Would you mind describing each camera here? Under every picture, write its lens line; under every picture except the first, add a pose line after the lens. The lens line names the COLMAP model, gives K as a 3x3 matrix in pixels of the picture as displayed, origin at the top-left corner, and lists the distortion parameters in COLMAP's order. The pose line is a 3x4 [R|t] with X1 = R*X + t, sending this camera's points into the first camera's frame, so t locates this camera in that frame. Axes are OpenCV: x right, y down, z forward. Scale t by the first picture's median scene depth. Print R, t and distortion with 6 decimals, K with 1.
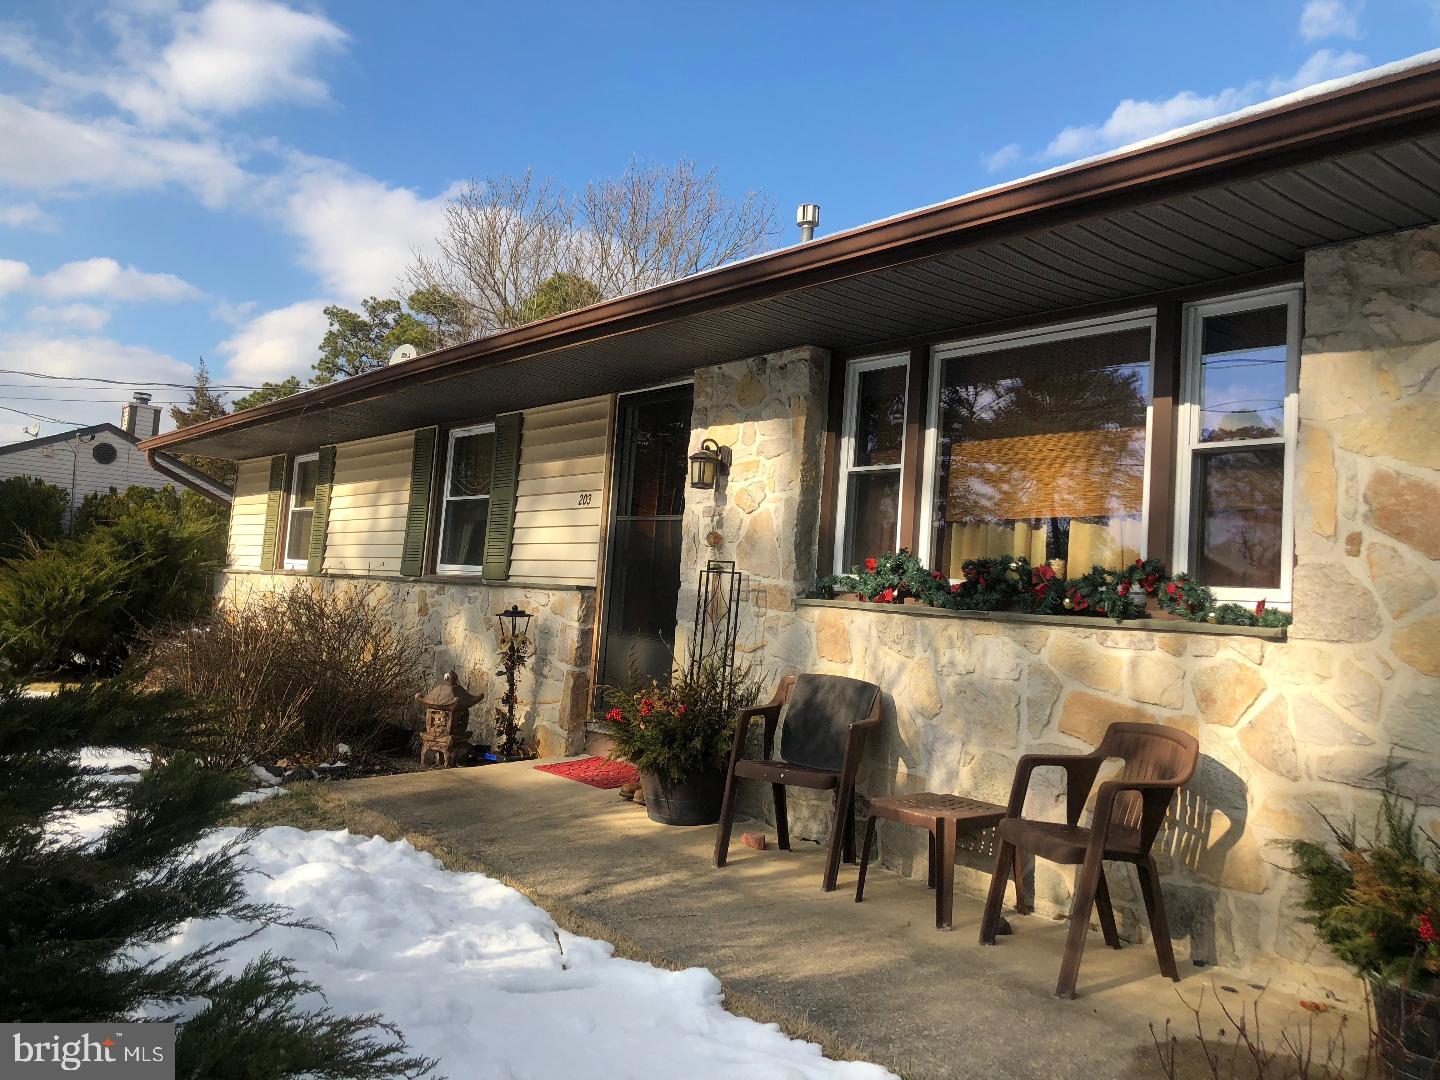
lens RADIAL K [[1190.2, 0, 721.8], [0, 1190.2, 509.1], [0, 0, 1]] dist [0.036070, -0.000004]
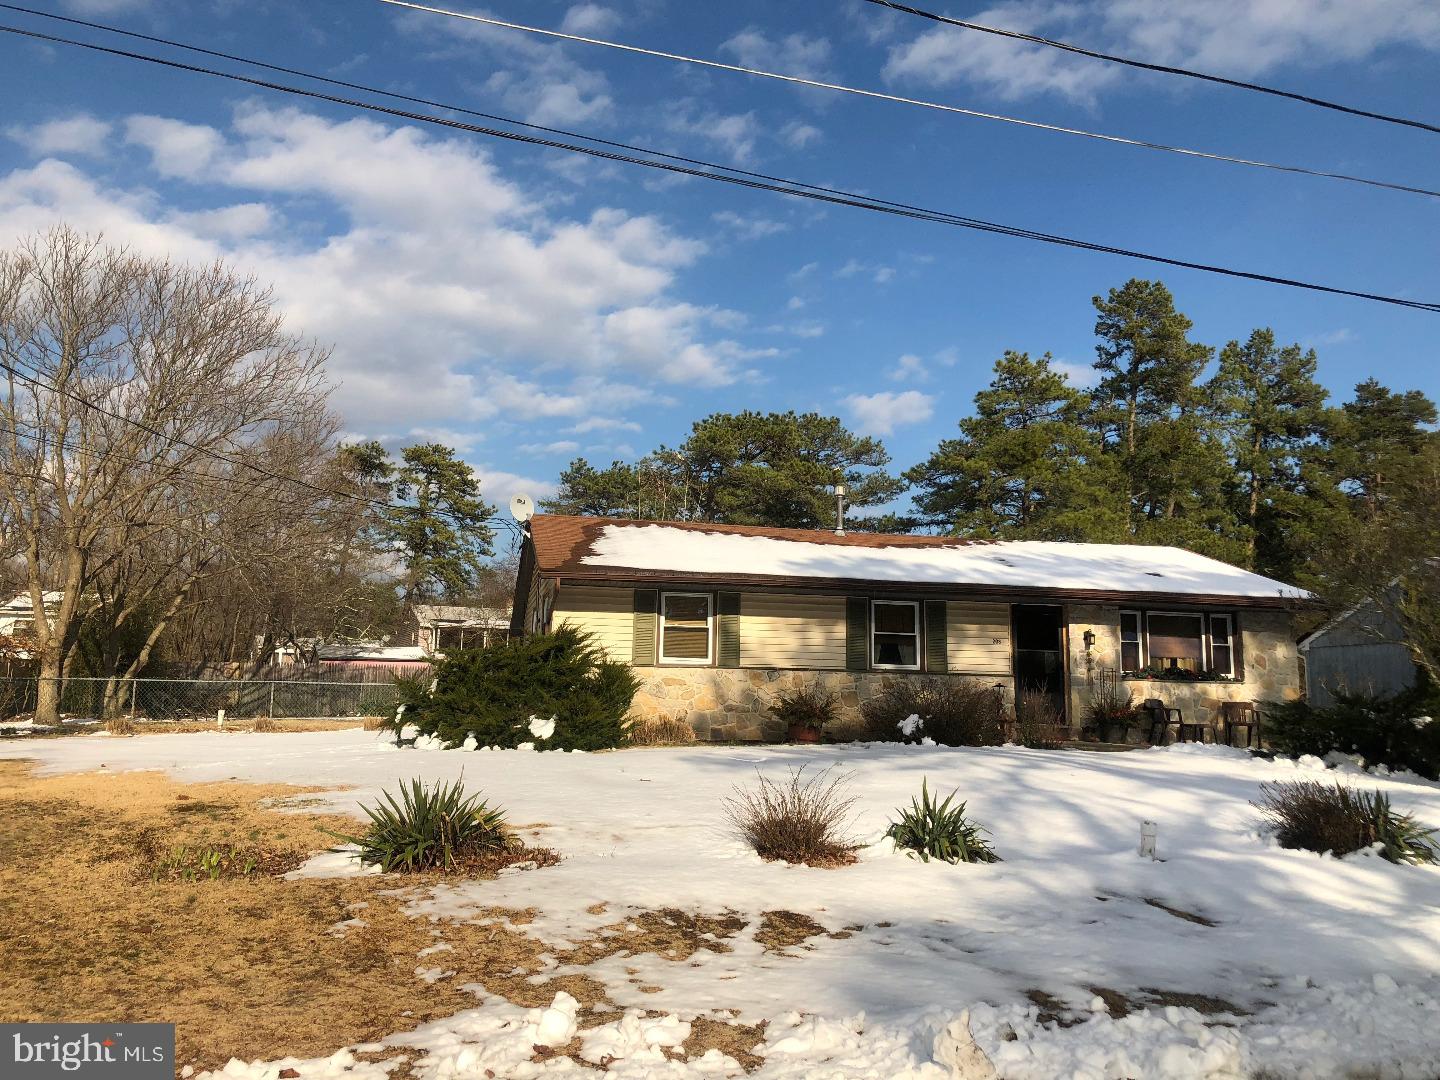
lens RADIAL K [[1190.2, 0, 721.8], [0, 1190.2, 509.1], [0, 0, 1]] dist [0.036070, -0.000004]
pose [[0.429373, 0.073949, 0.900095, -3.997968], [-0.068789, 0.996425, -0.049049, -0.184205], [-0.900504, -0.040856, 0.432924, 0.594464]]
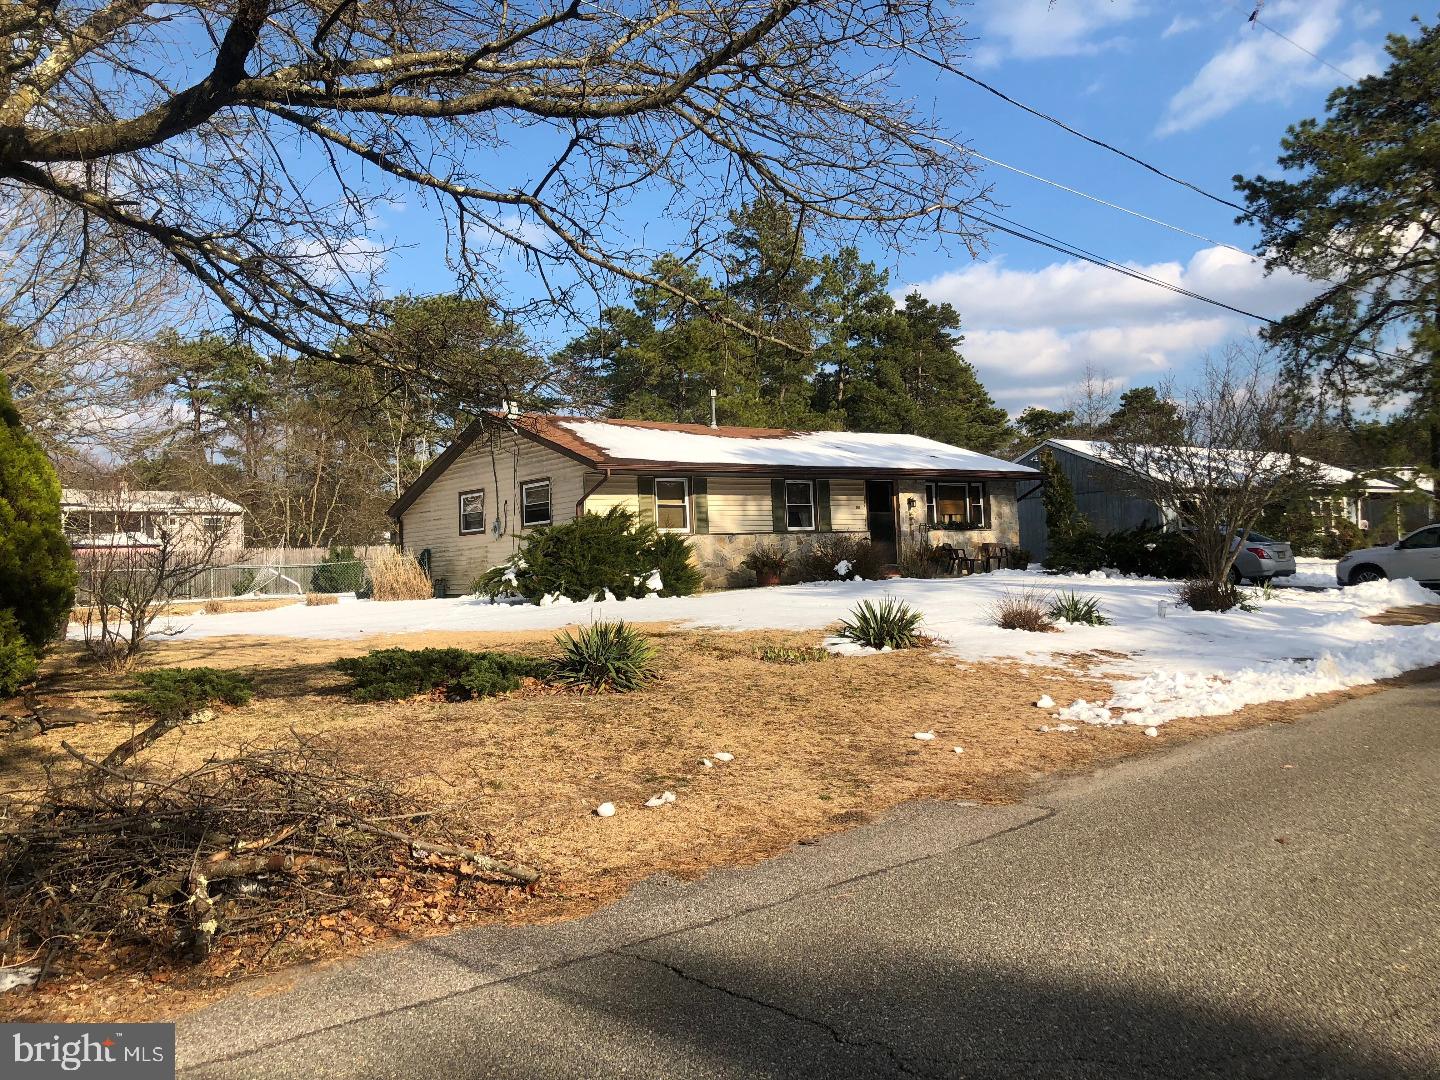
lens RADIAL K [[1183.2, 0, 720.0], [0, 1183.2, 540.0], [0, 0, 1]] dist [0.032953, -0.043619]
pose [[0.006830, -0.060214, 0.998162, -5.437252], [-0.057031, 0.996537, 0.060506, -0.151171], [-0.998349, -0.057340, 0.003373, 2.023131]]
